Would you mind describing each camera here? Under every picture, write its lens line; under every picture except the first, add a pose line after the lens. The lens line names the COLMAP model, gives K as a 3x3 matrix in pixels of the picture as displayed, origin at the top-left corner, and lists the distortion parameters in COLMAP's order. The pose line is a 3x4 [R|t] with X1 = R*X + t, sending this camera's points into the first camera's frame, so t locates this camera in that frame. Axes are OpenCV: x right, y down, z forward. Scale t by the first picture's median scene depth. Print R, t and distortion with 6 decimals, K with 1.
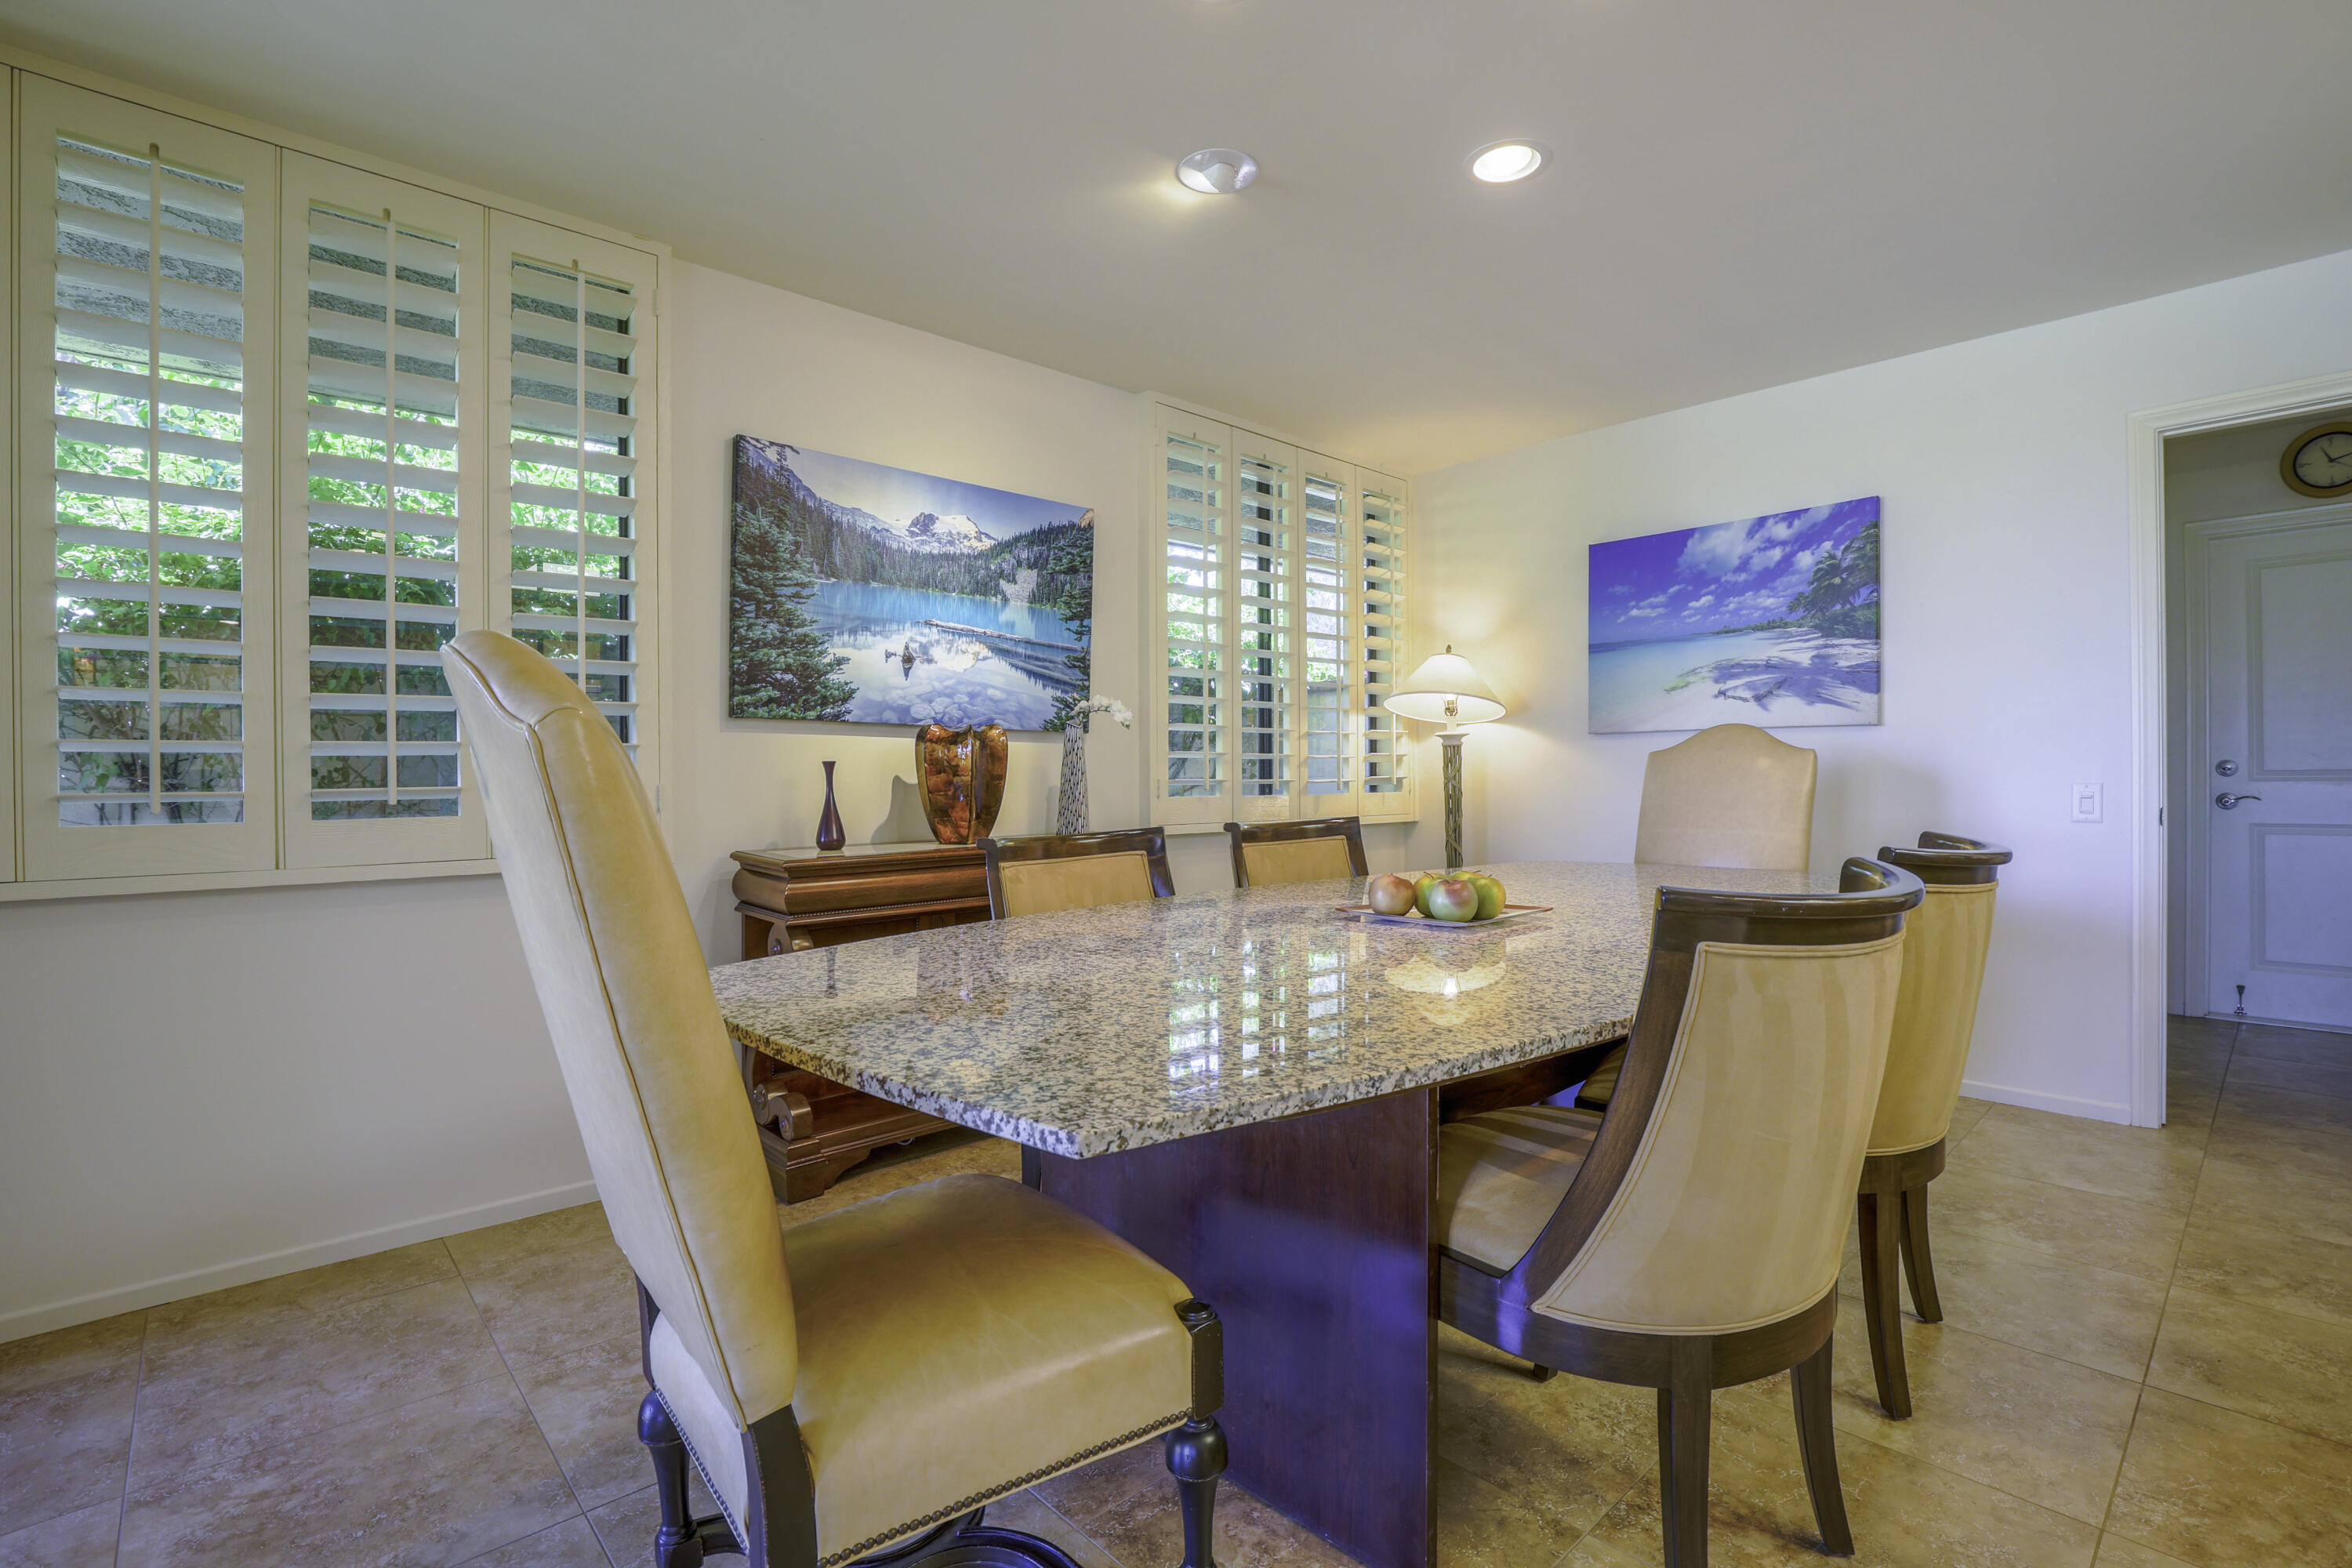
lens RADIAL K [[1070.6, 0, 1197.6], [0, 1070.6, 773.2], [0, 0, 1]] dist [-0.024011, -0.000077]
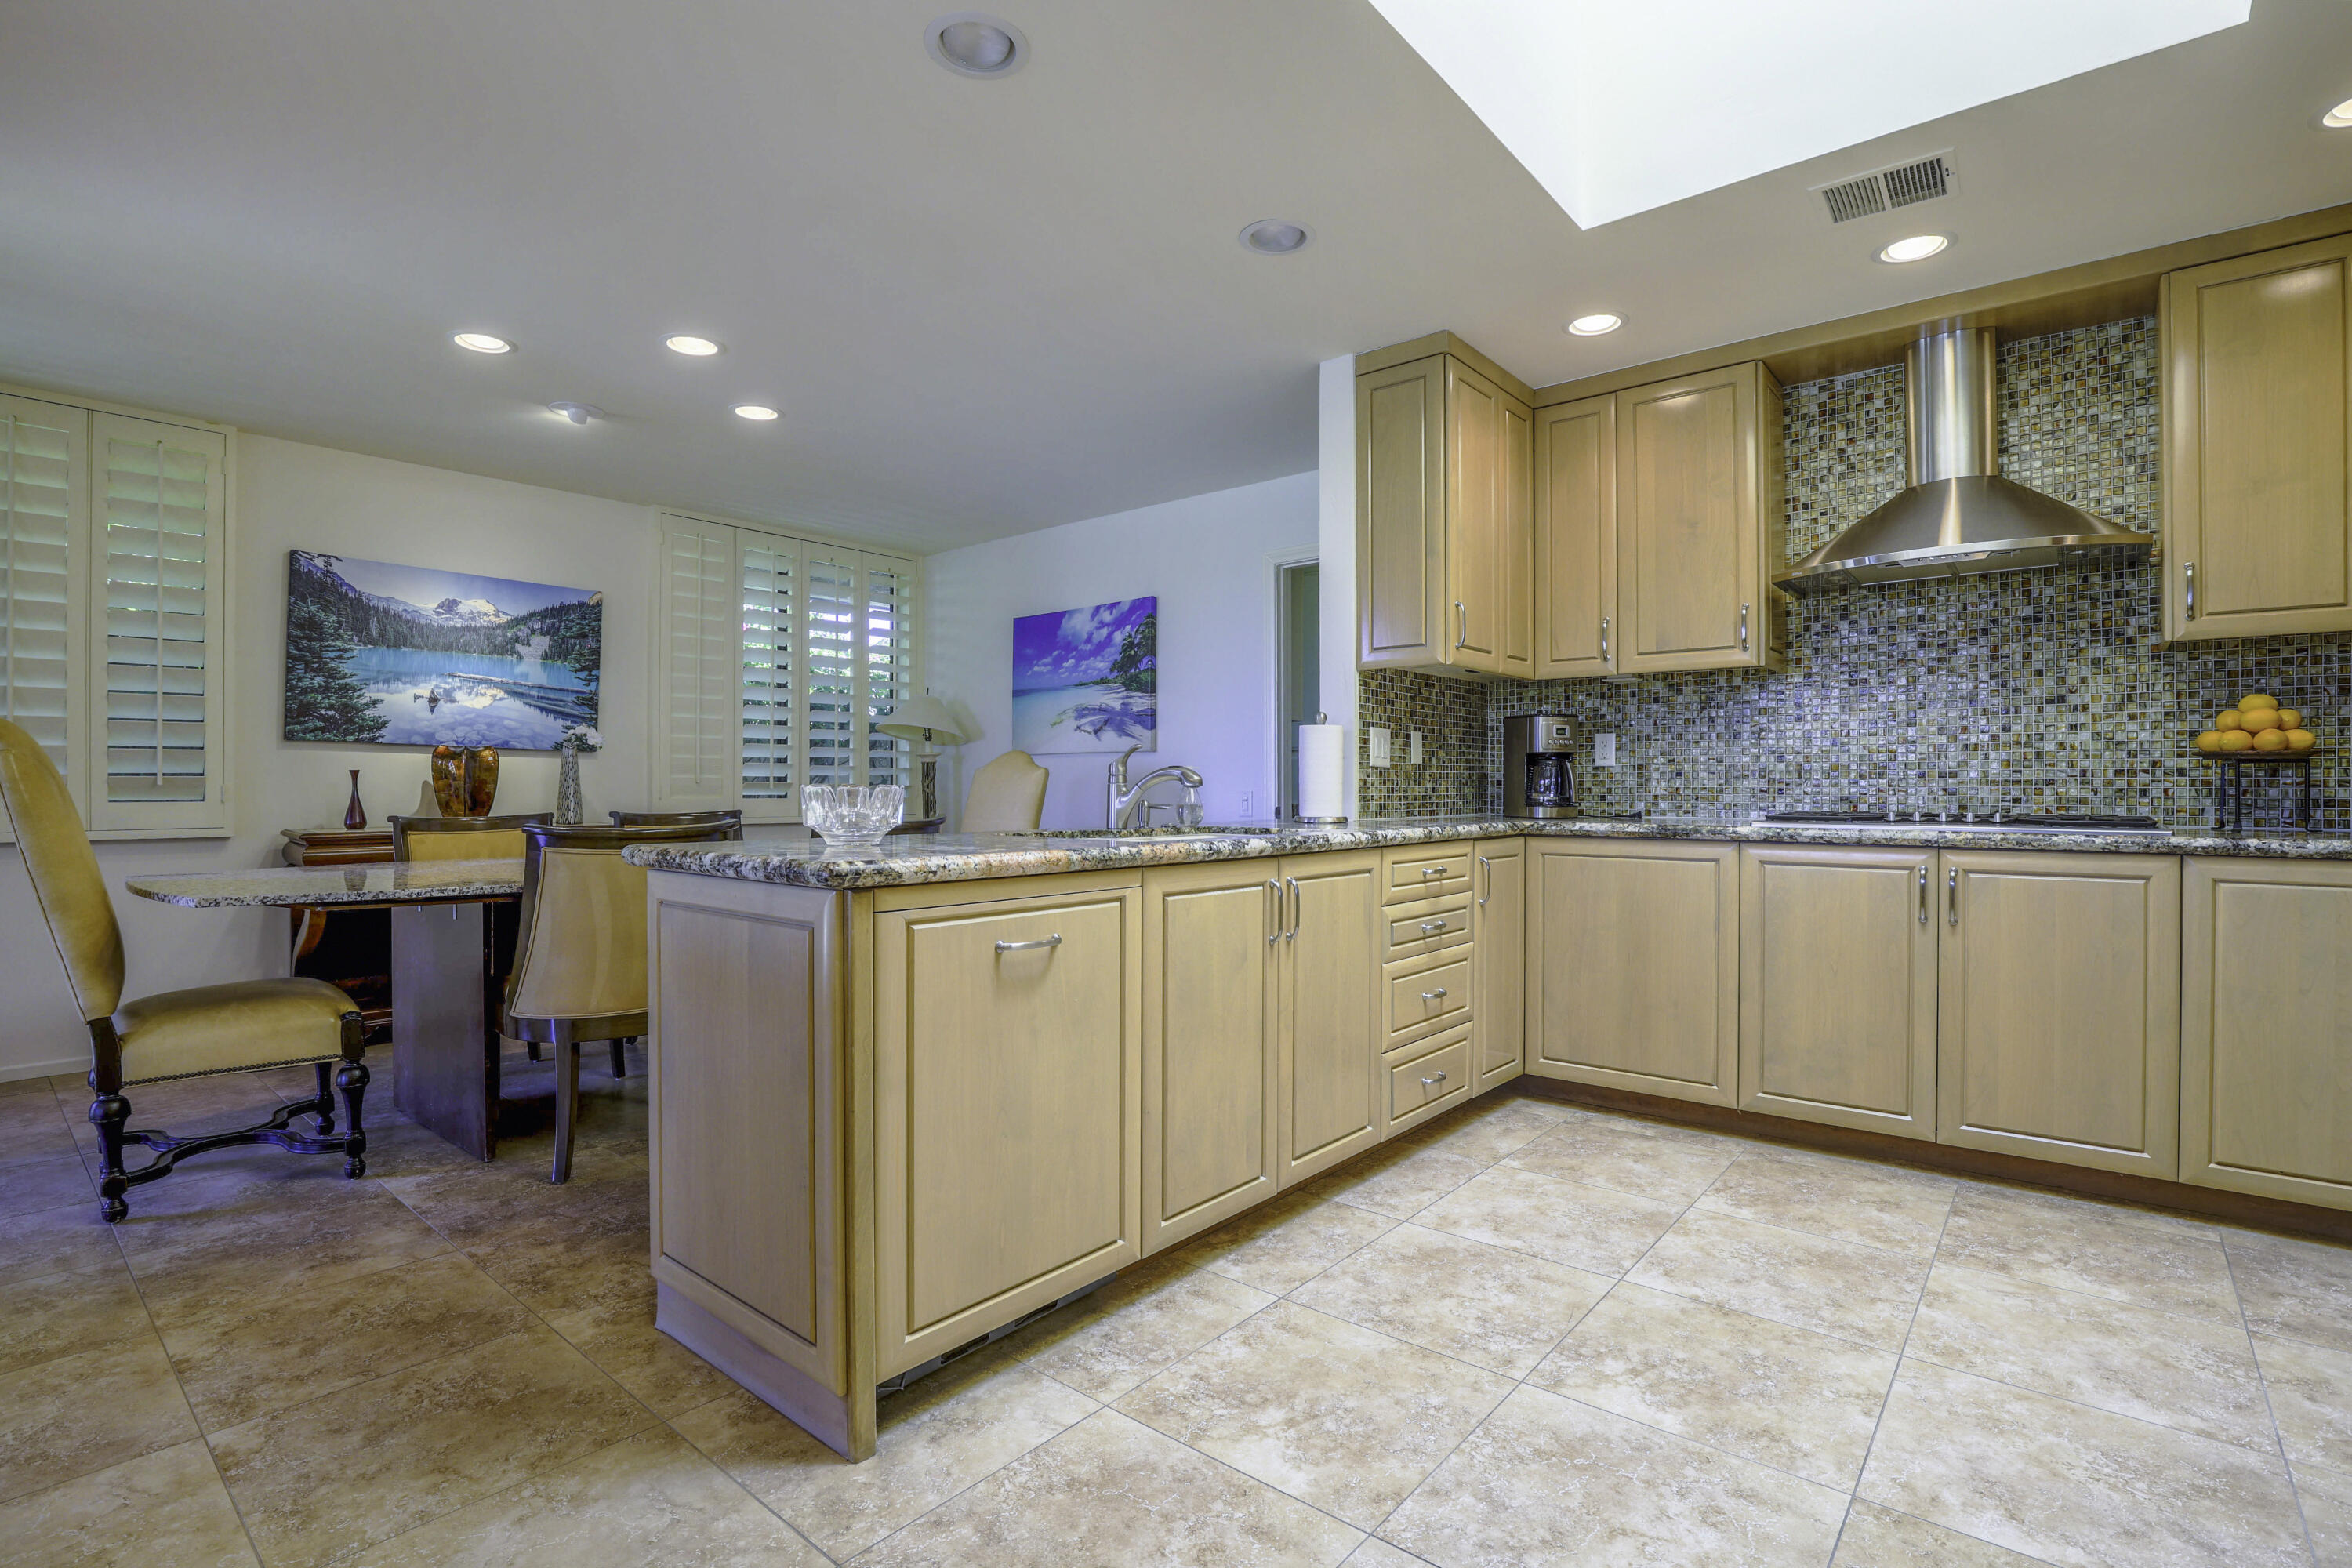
lens RADIAL K [[1092.6, 0, 1201.1], [0, 1092.6, 784.8], [0, 0, 1]] dist [-0.036583, 0.008208]
pose [[0.991168, 0.006142, 0.132472, 0.505831], [-0.005568, 0.999973, -0.004706, 0.008071], [-0.132497, 0.003926, 0.991176, -0.516719]]
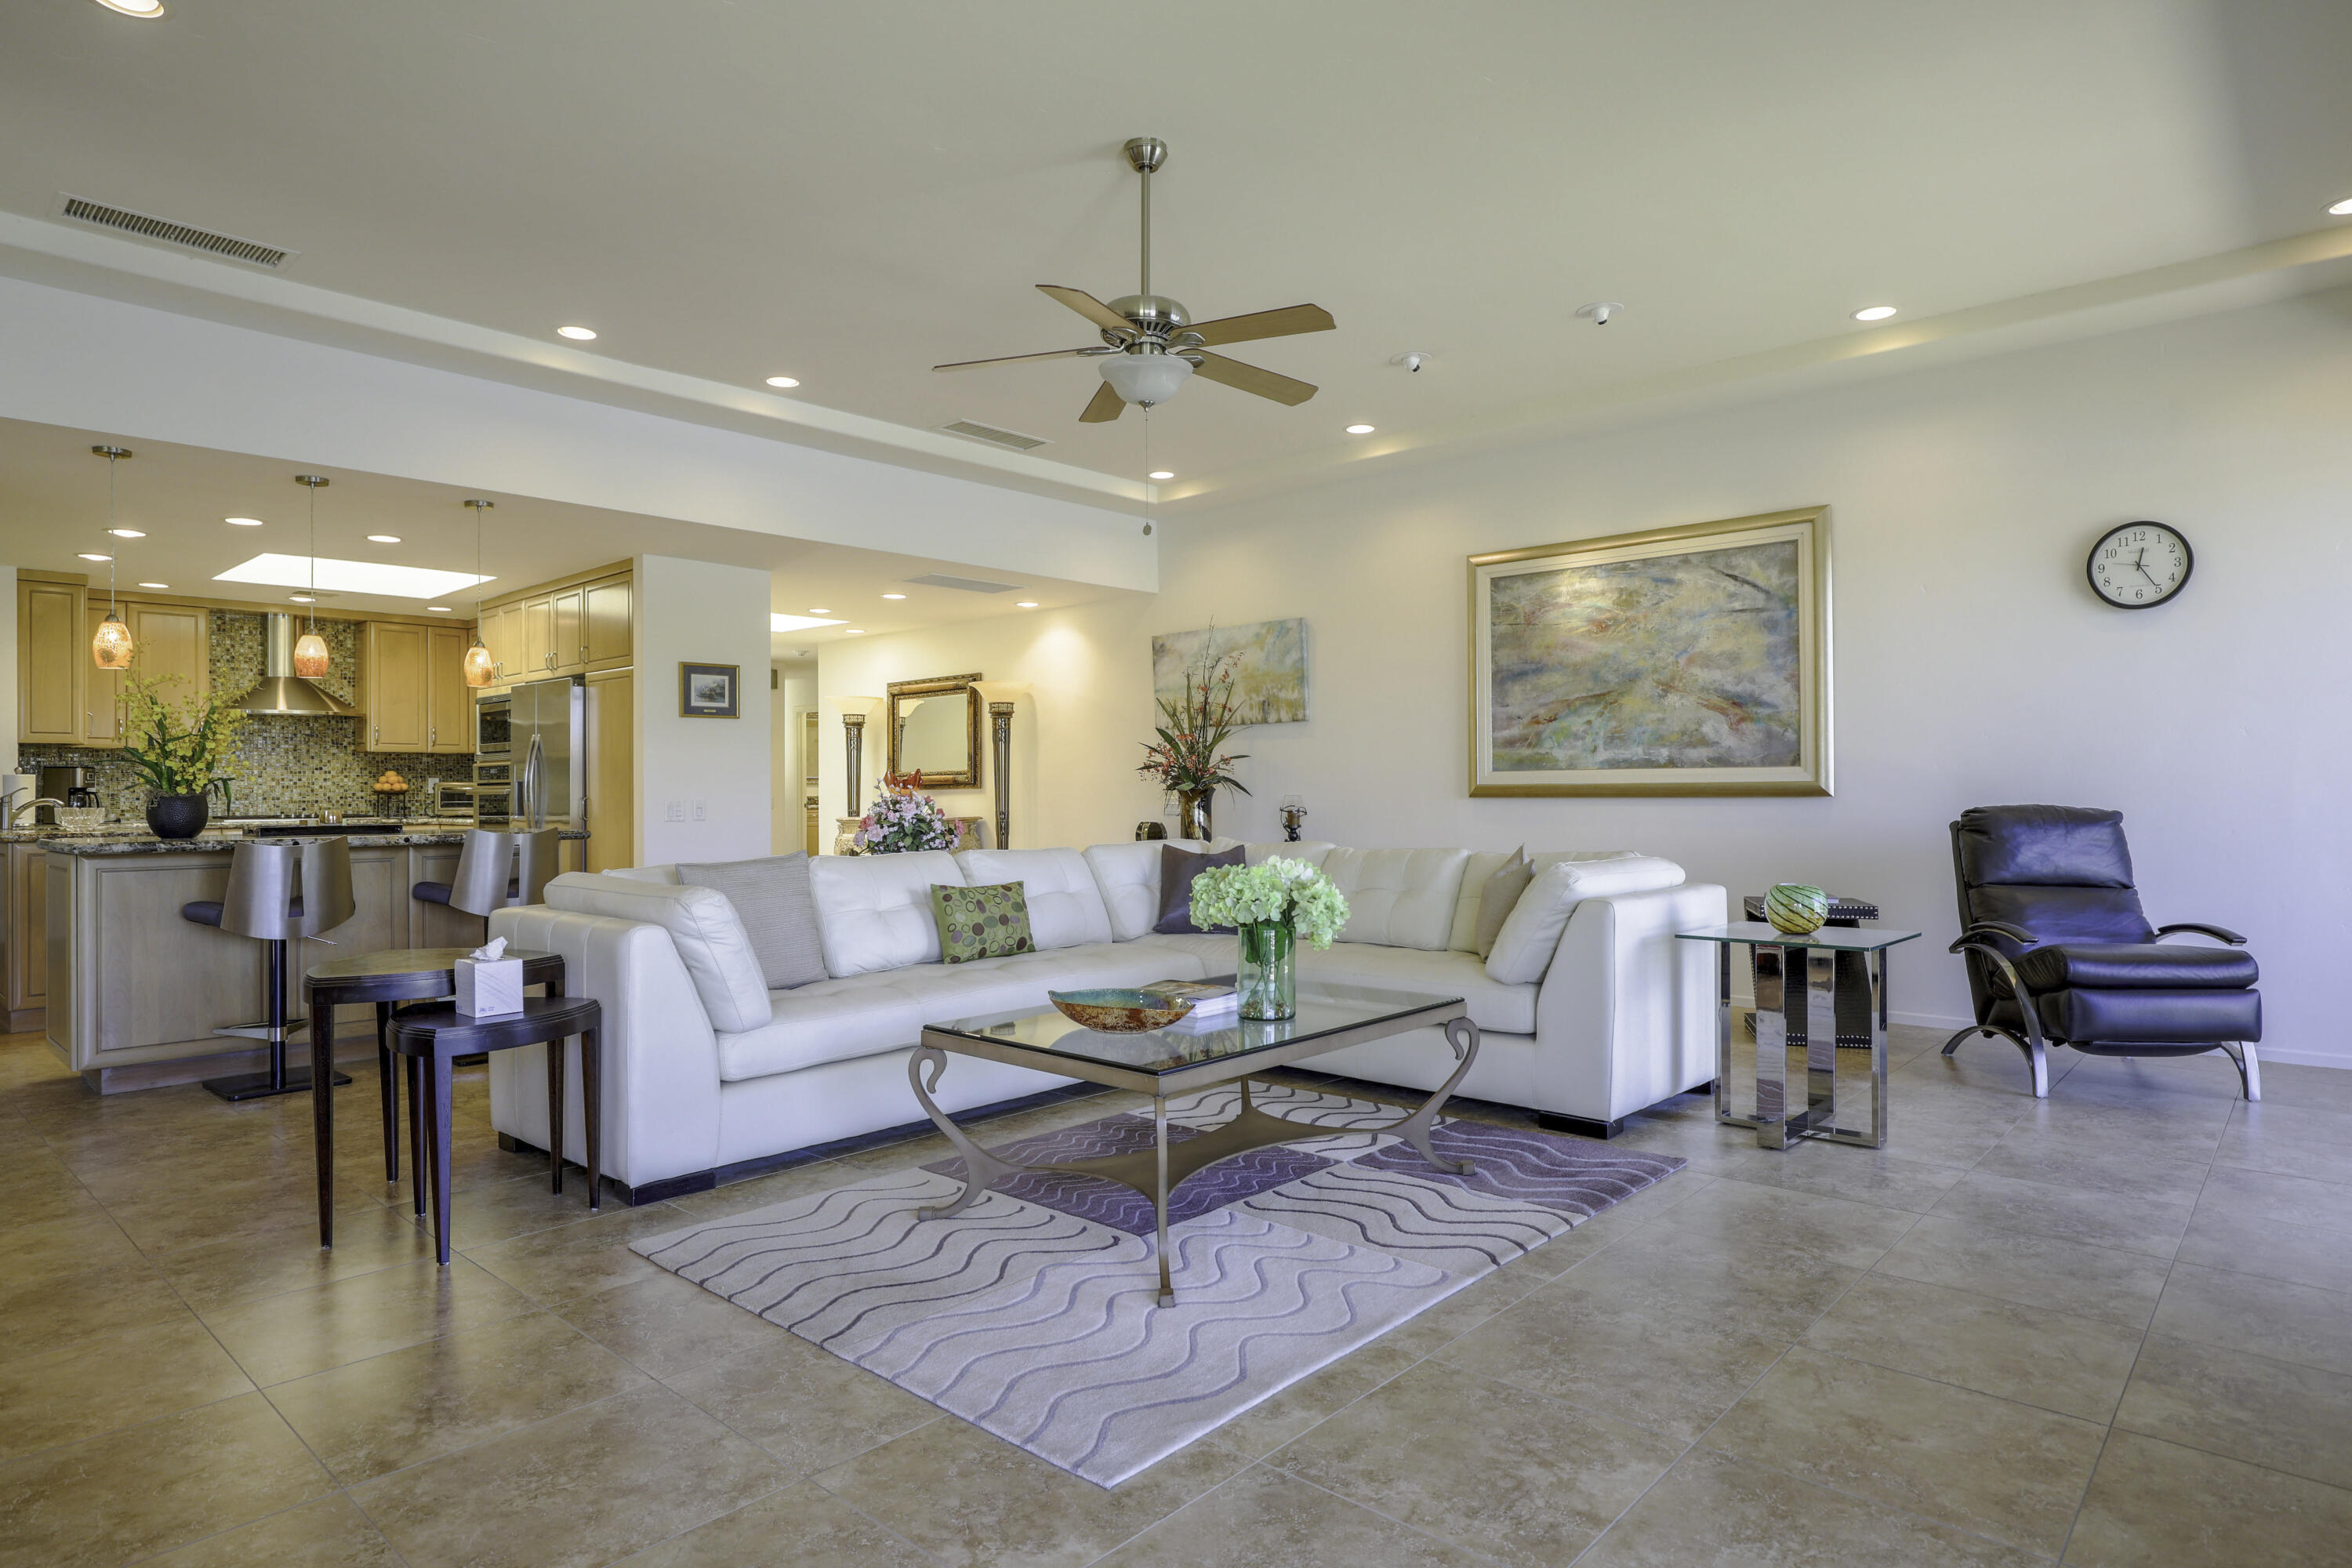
lens RADIAL K [[1274.3, 0, 1190.0], [0, 1274.3, 781.3], [0, 0, 1]] dist [-0.014931, -0.000870]
pose [[-0.092961, 0.013500, 0.995578, -1.467490], [0.011833, 0.999852, -0.012453, 0.009999], [-0.995599, 0.010623, -0.093107, -1.292411]]
